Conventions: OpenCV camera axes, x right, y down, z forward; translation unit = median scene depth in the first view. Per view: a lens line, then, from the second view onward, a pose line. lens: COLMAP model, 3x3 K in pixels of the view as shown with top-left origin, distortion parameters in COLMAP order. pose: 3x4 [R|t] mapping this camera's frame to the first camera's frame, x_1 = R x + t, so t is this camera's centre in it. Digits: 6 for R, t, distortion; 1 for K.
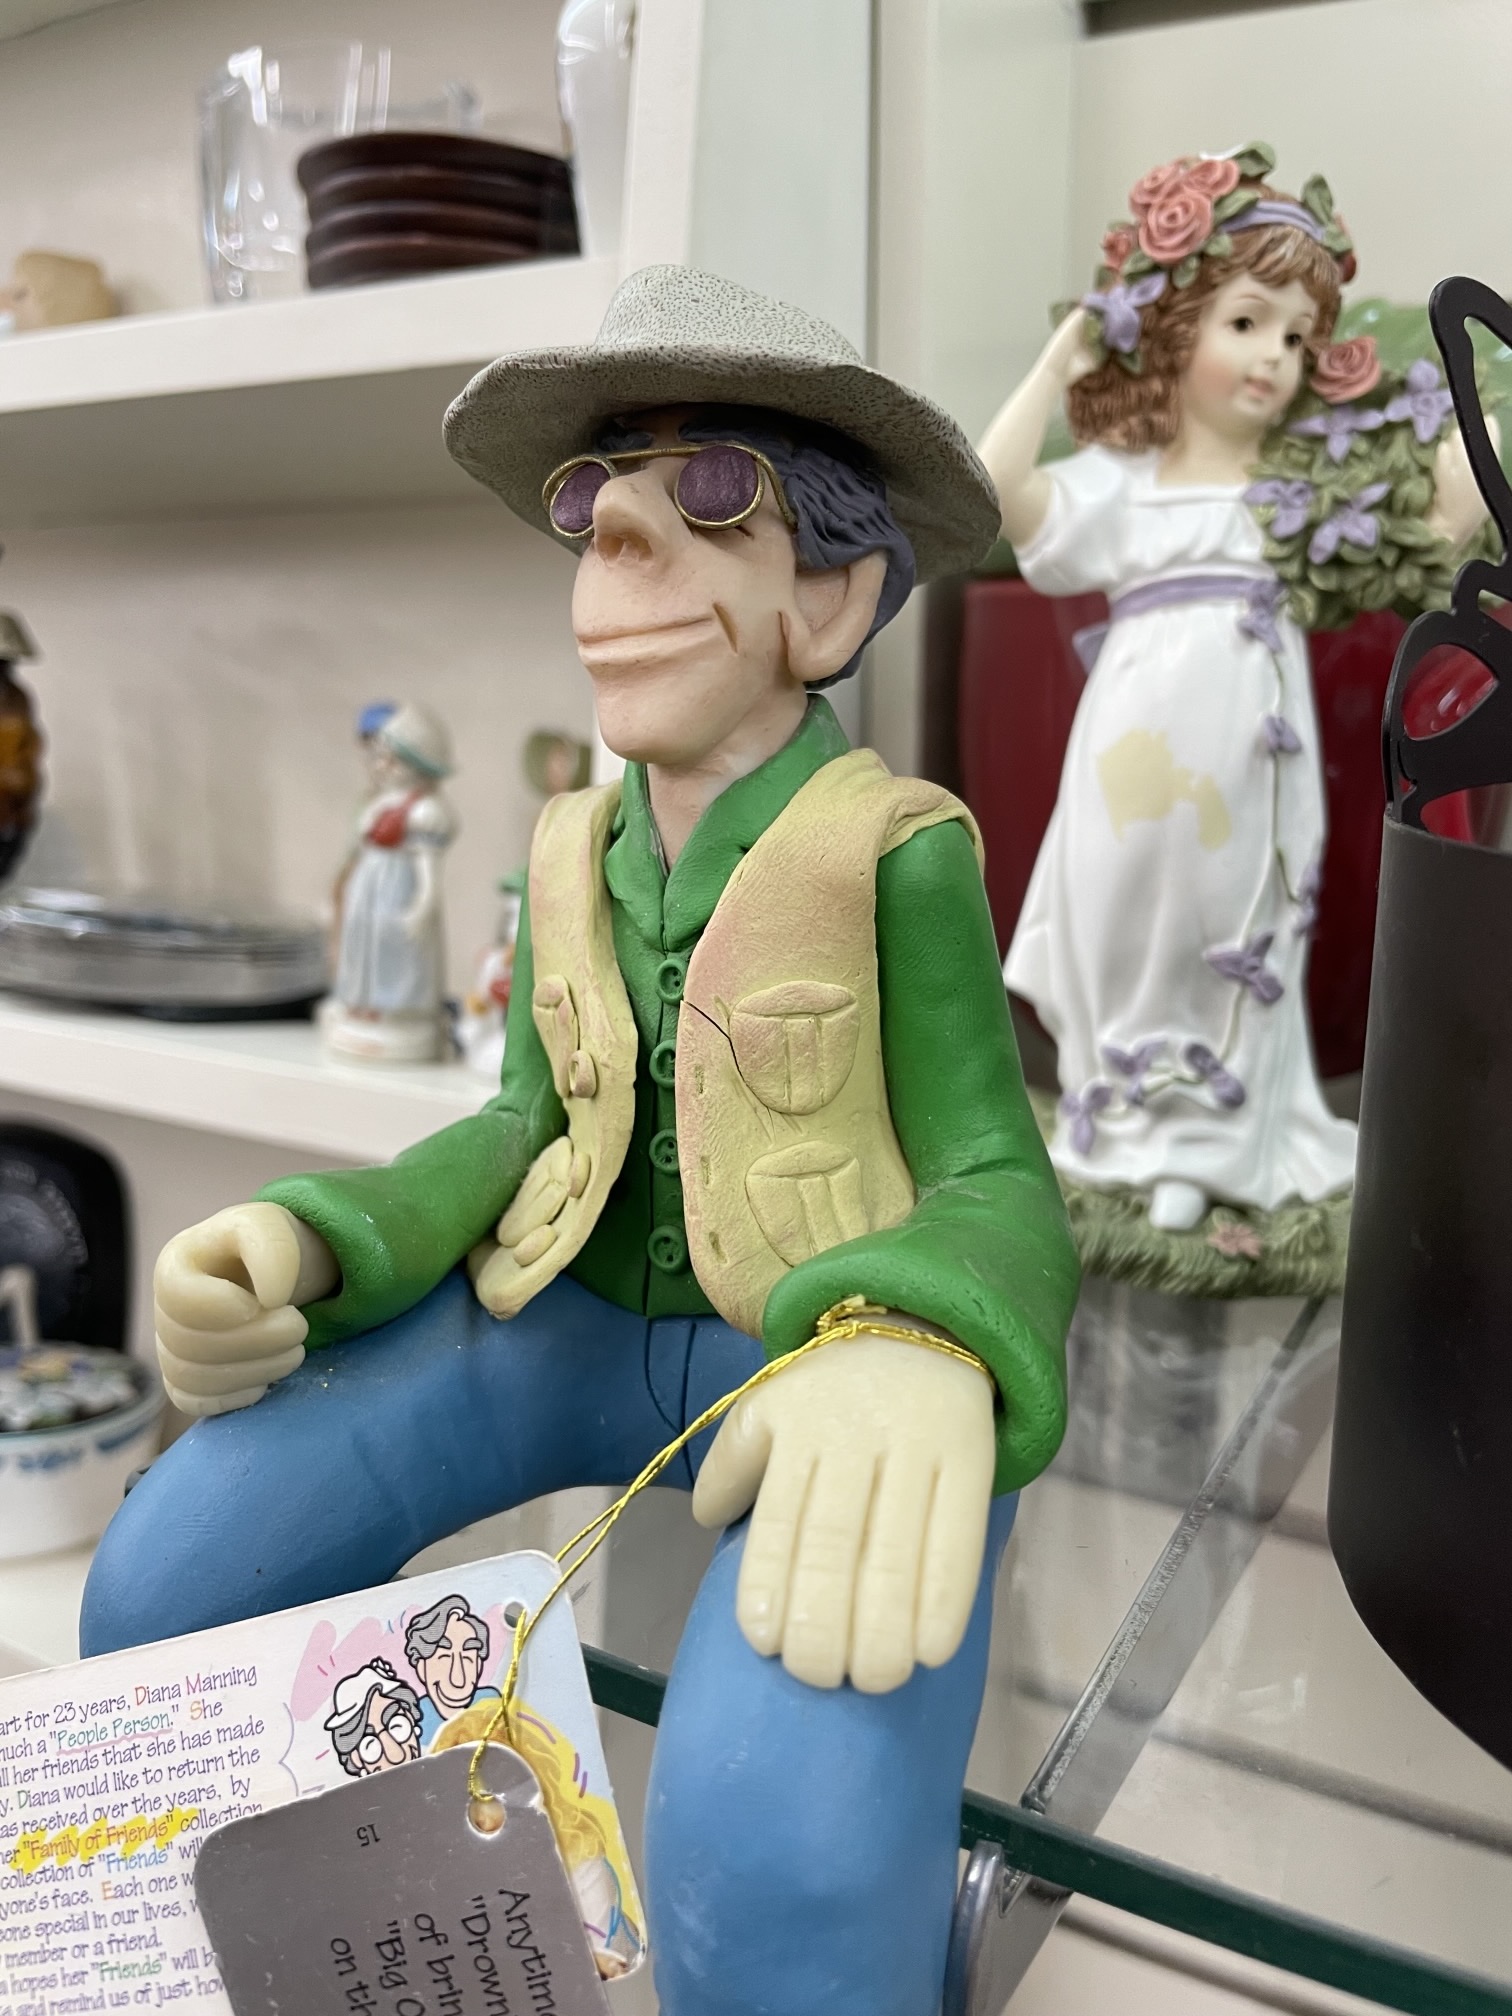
lens RADIAL K [[1582.5, 0, 774.5], [0, 1582.5, 1010.8], [0, 0, 1]] dist [0.017973, -0.078513]
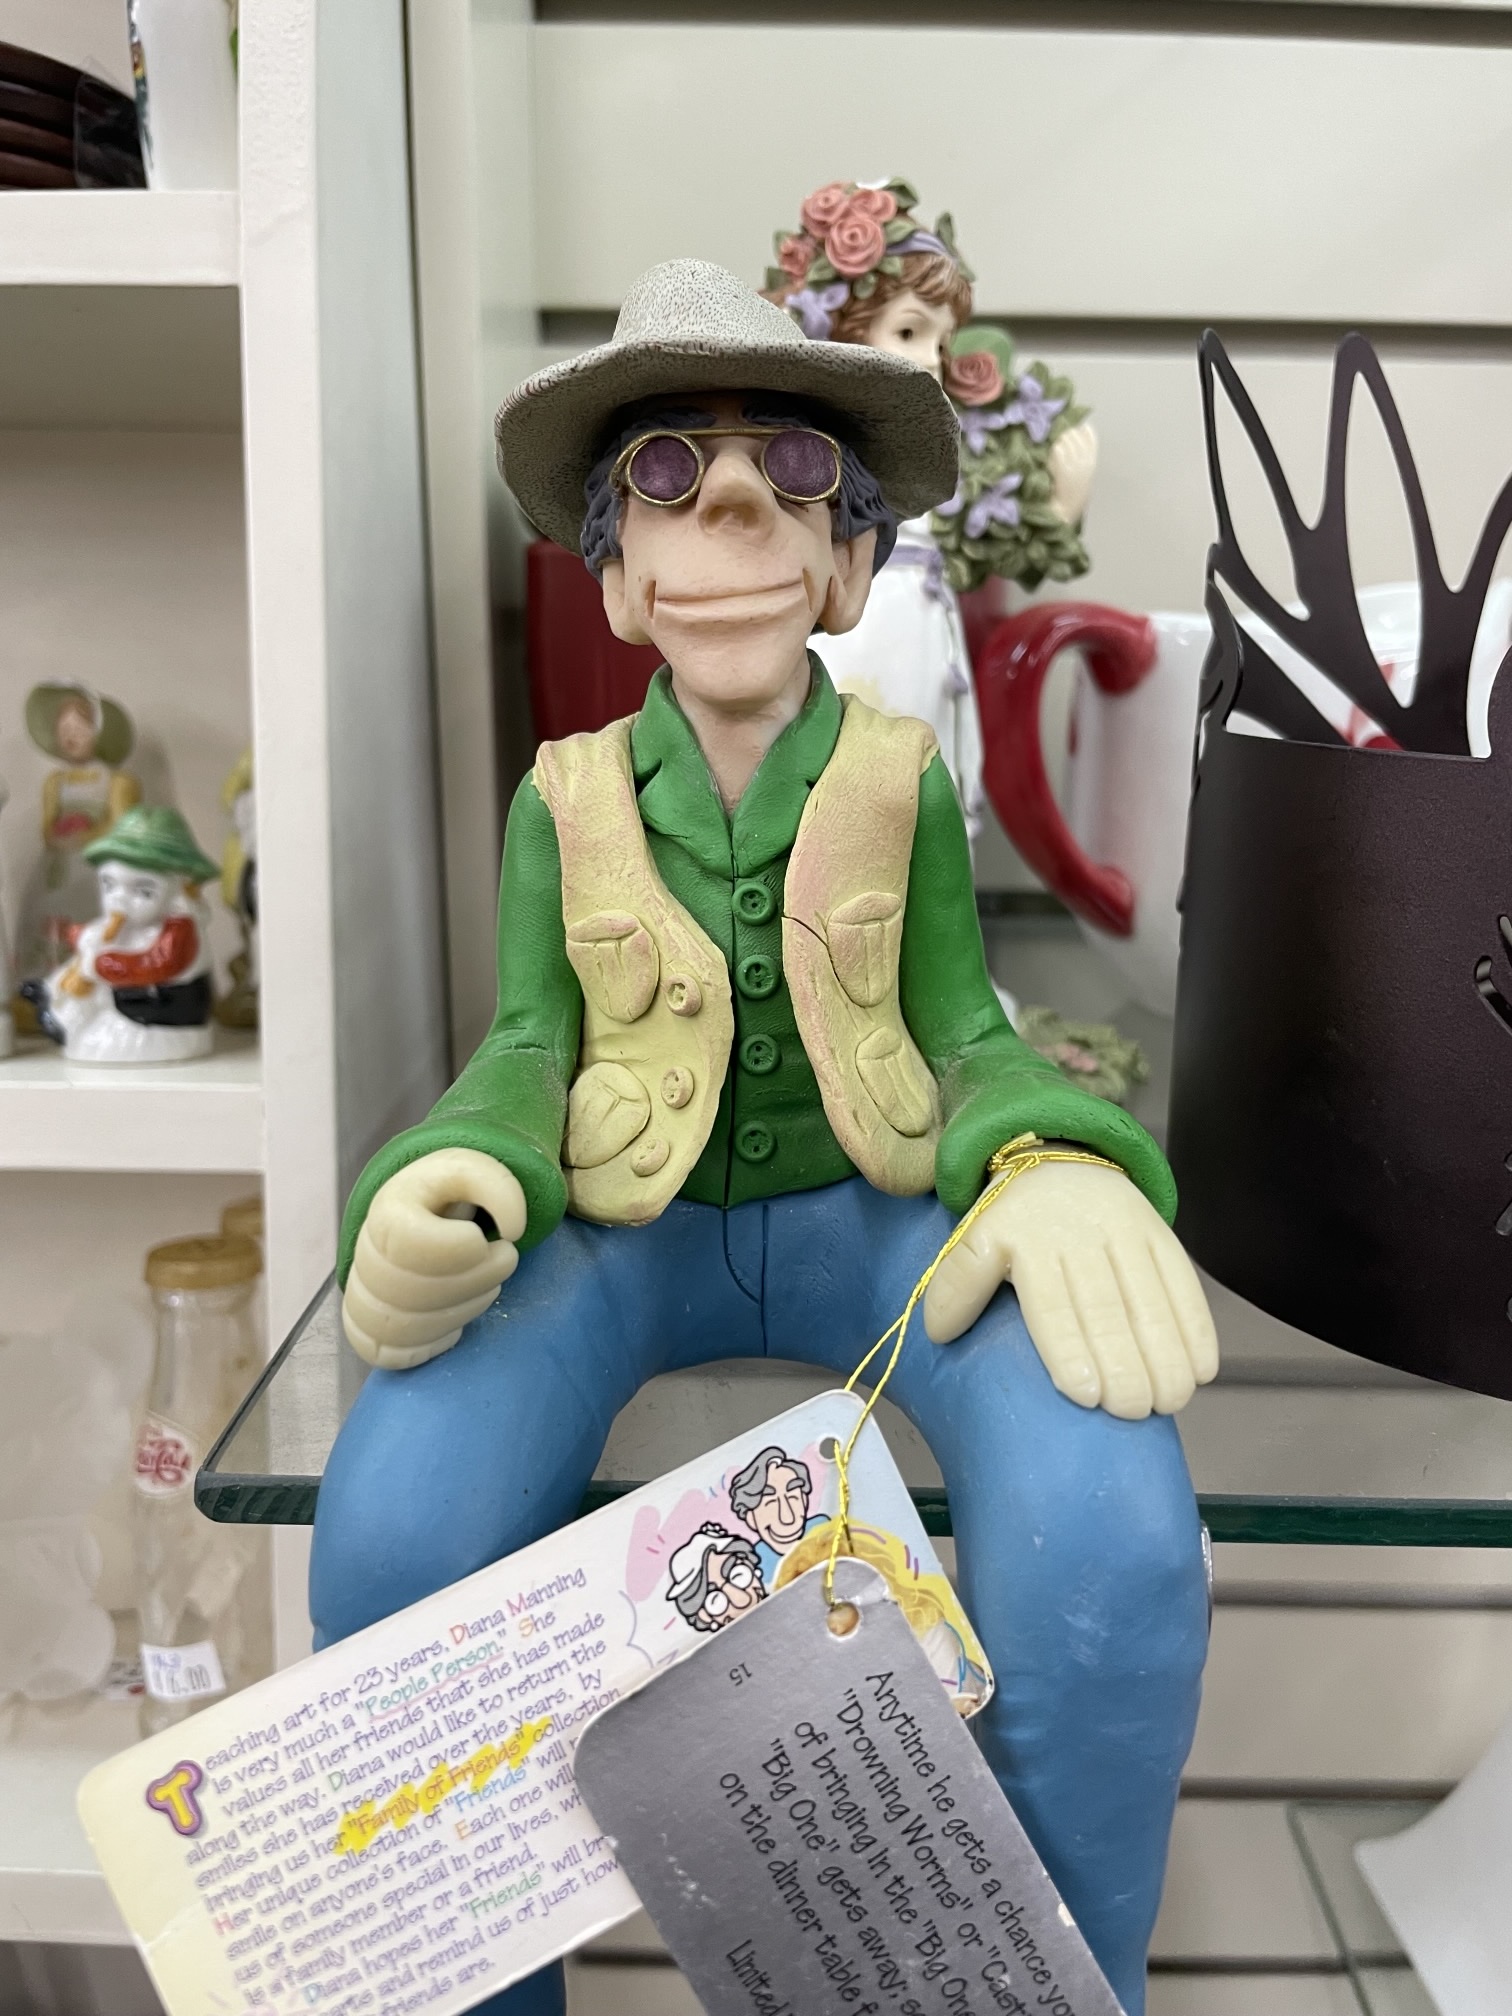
lens RADIAL K [[1582.5, 0, 747.0], [0, 1582.5, 997.0], [0, 0, 1]] dist [0.017973, -0.078513]
pose [[0.876733, -0.108016, 0.468692, -0.646265], [0.097744, 0.994135, 0.046272, -0.004990], [-0.470941, 0.005244, 0.882149, 0.005481]]
